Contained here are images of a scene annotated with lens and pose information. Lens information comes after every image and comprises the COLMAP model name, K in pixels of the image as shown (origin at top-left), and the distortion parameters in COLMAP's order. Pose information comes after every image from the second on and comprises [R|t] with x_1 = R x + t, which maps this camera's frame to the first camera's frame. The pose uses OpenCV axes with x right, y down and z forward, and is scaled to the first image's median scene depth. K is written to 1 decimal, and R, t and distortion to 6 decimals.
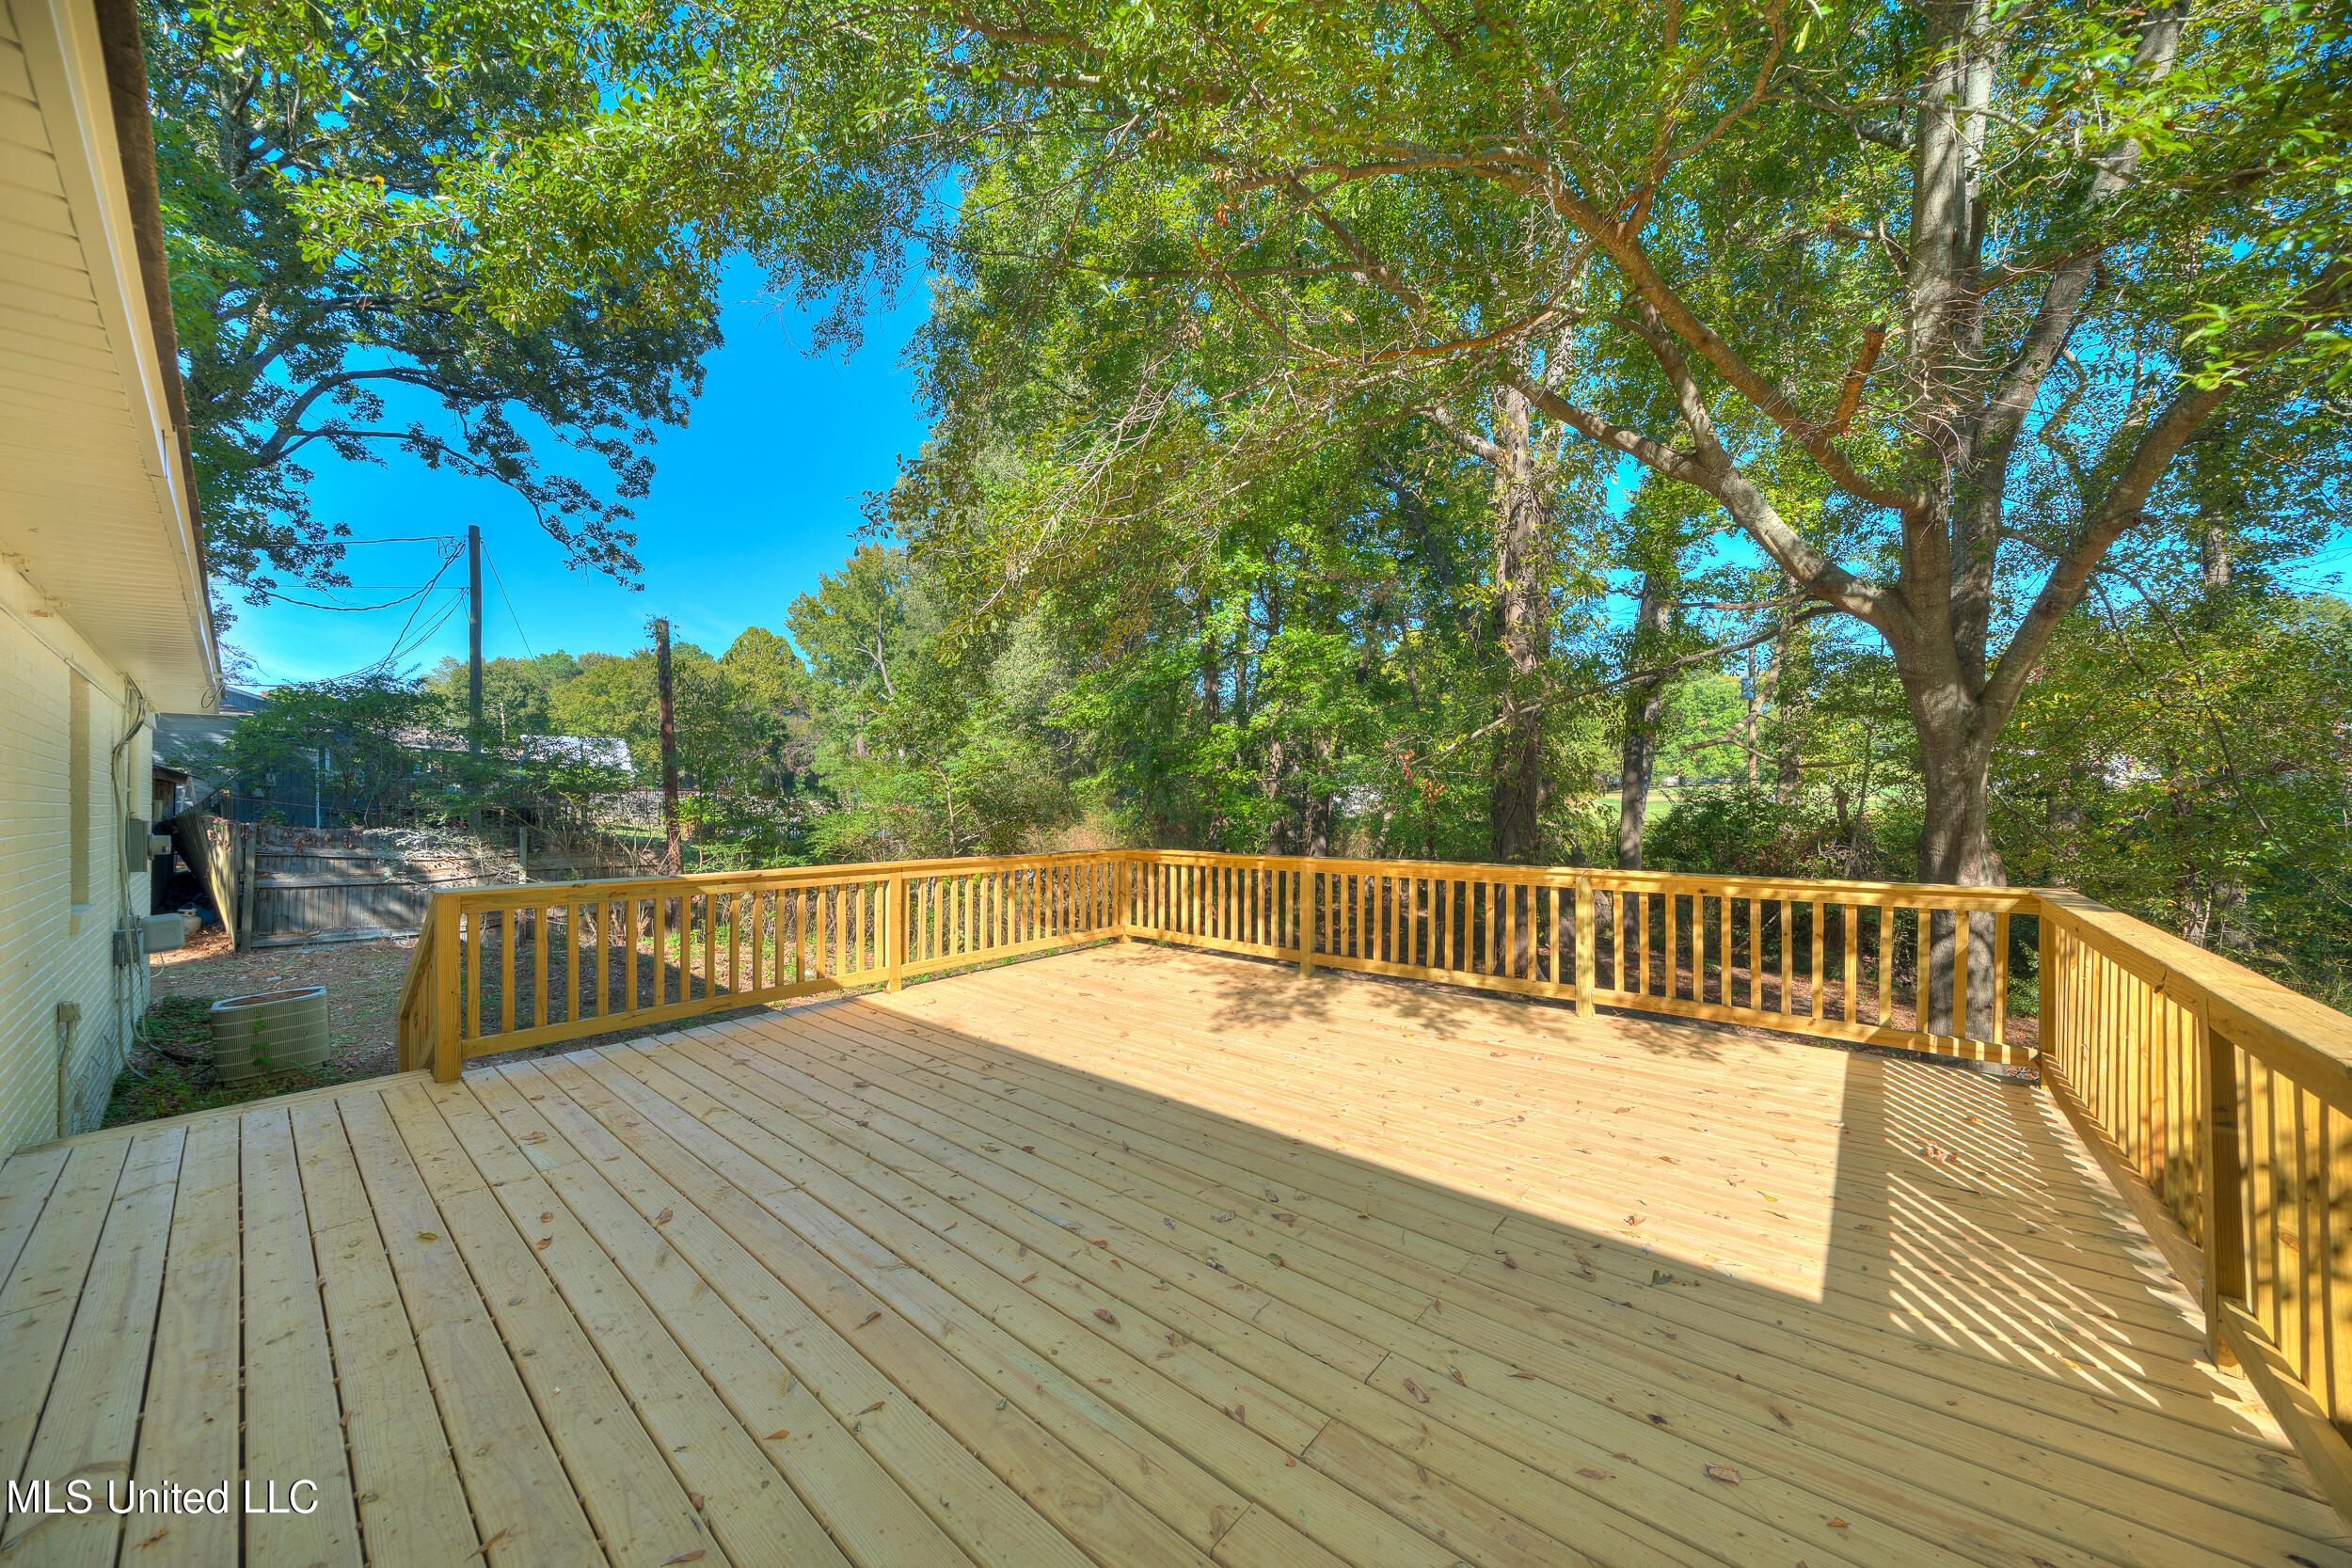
lens RADIAL K [[800.9, 0, 1183.7], [0, 800.9, 791.0], [0, 0, 1]] dist [-0.004825, 0.000338]
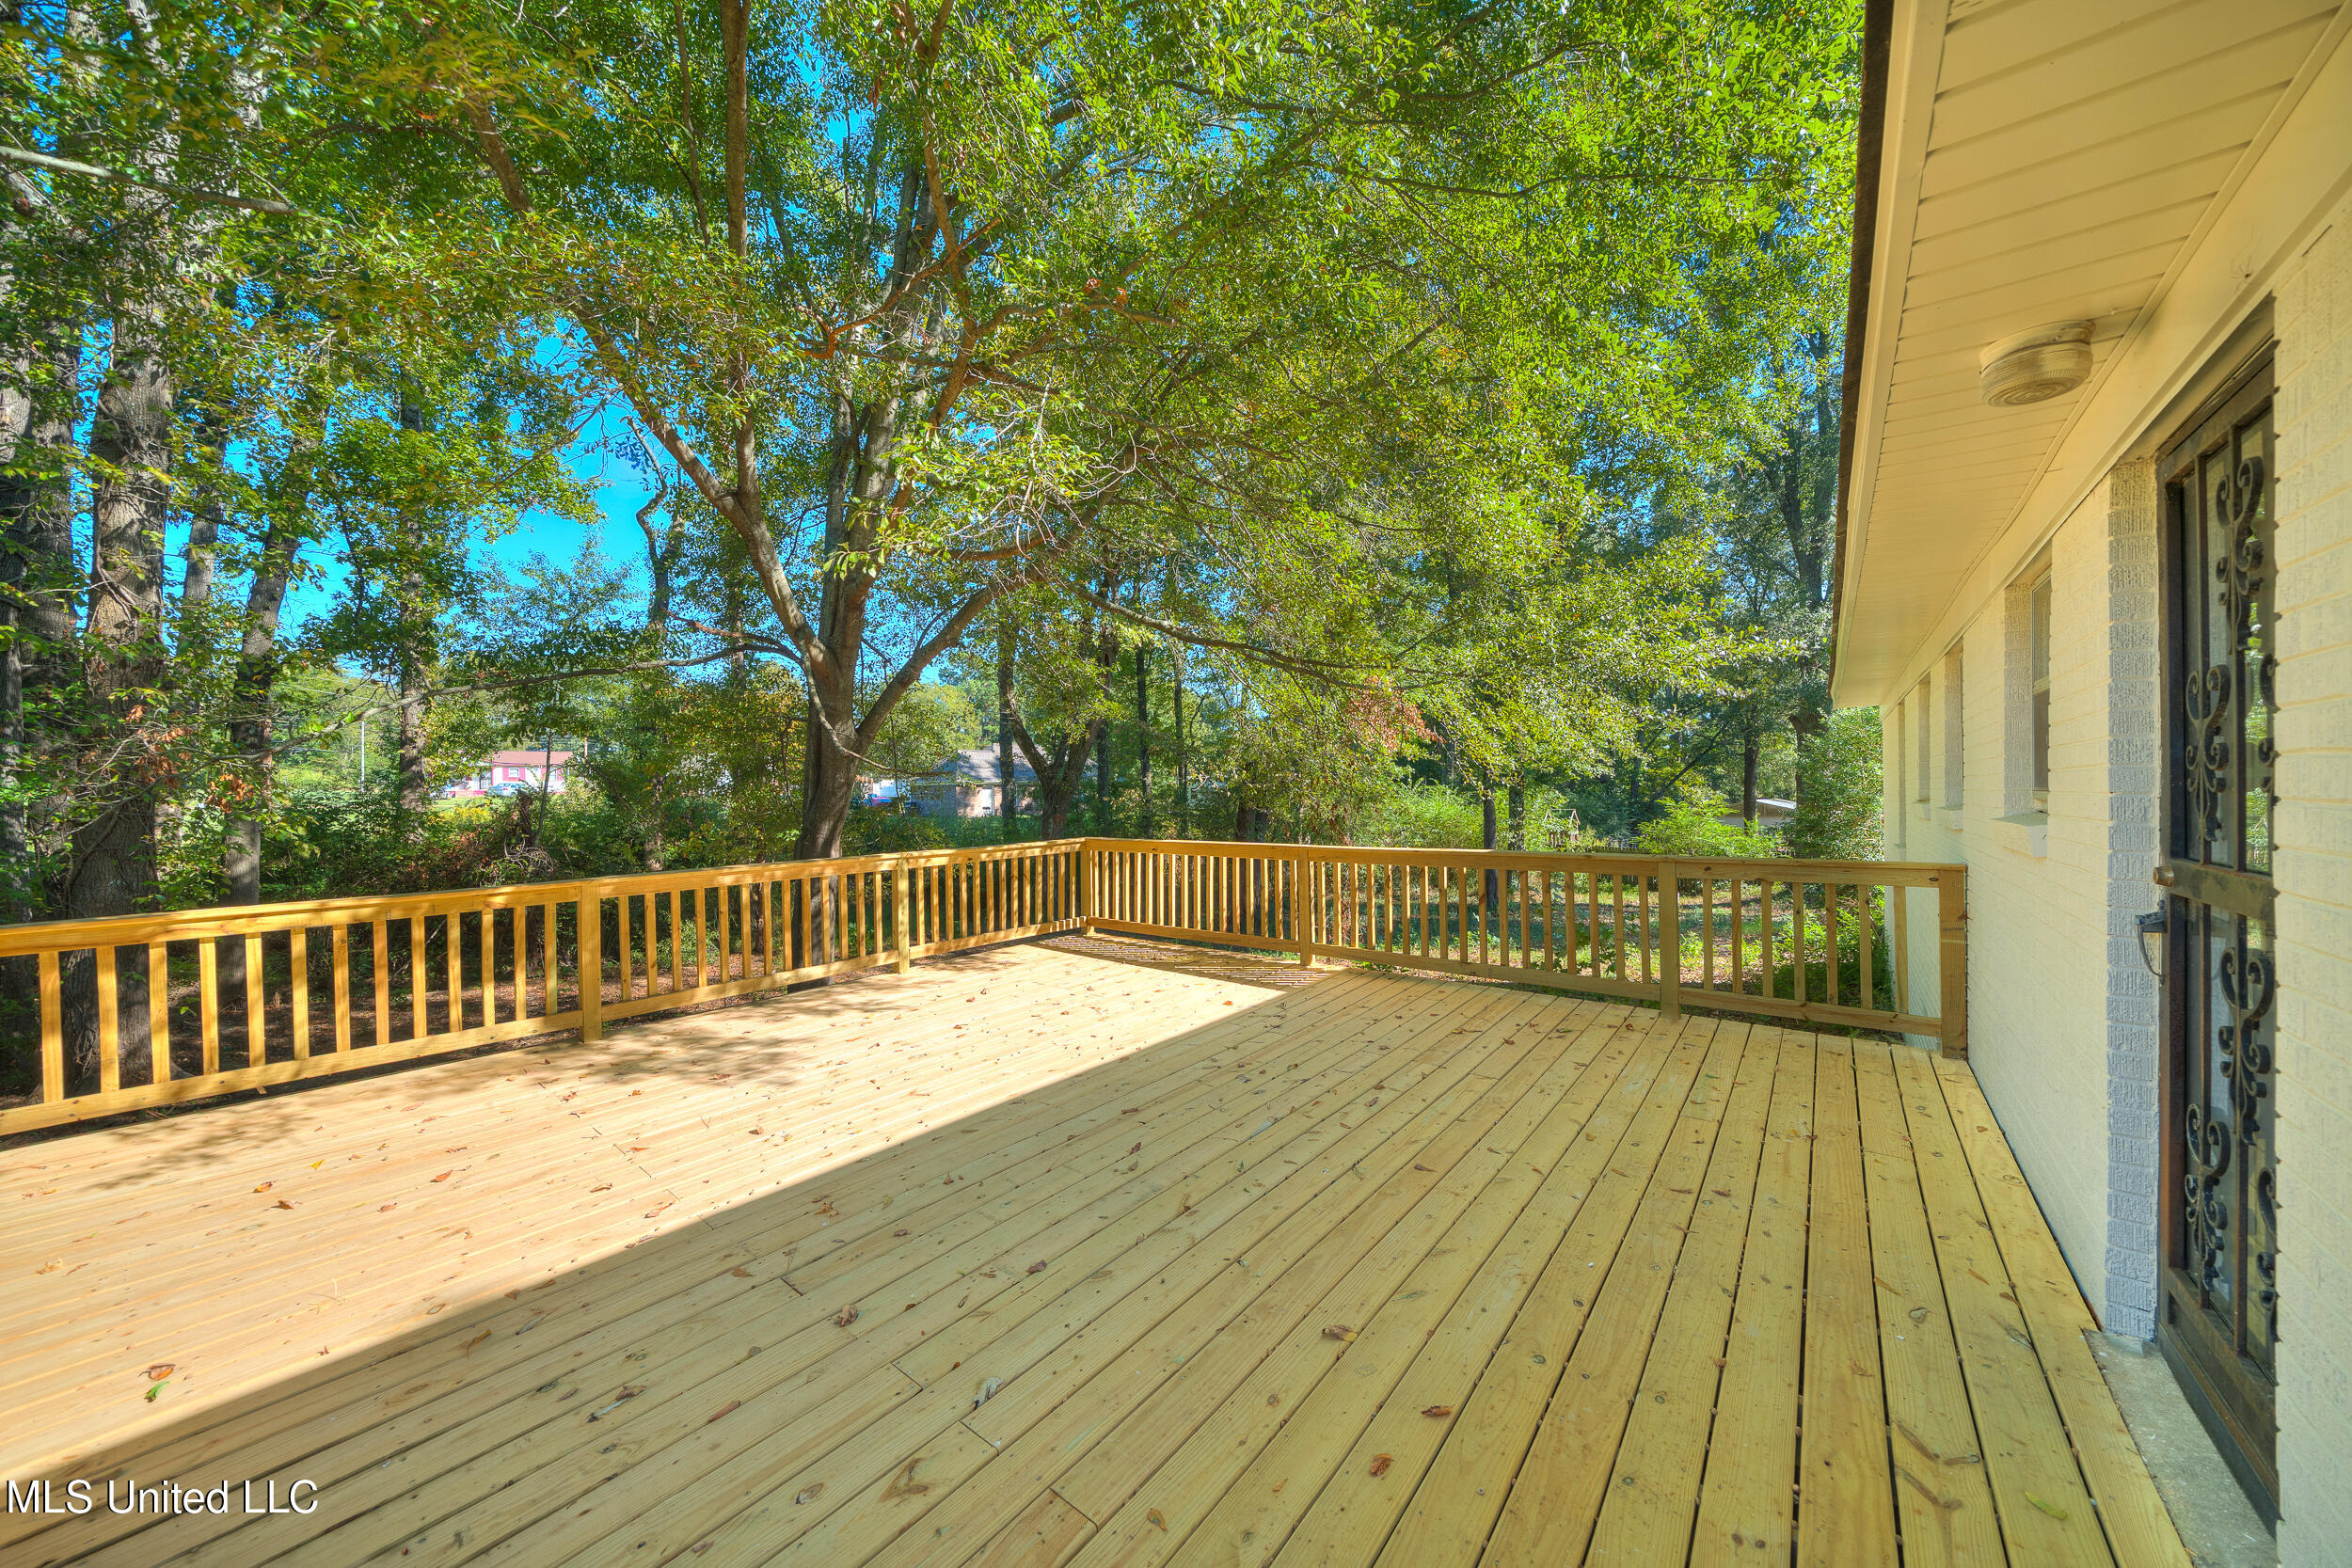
lens RADIAL K [[800.9, 0, 1182.9], [0, 800.9, 798.5], [0, 0, 1]] dist [-0.004825, 0.000338]
pose [[-0.027413, -0.001910, 0.999622, -0.716902], [0.002168, 0.999996, 0.001970, 0.015148], [-0.999622, 0.002221, -0.027409, 0.598595]]
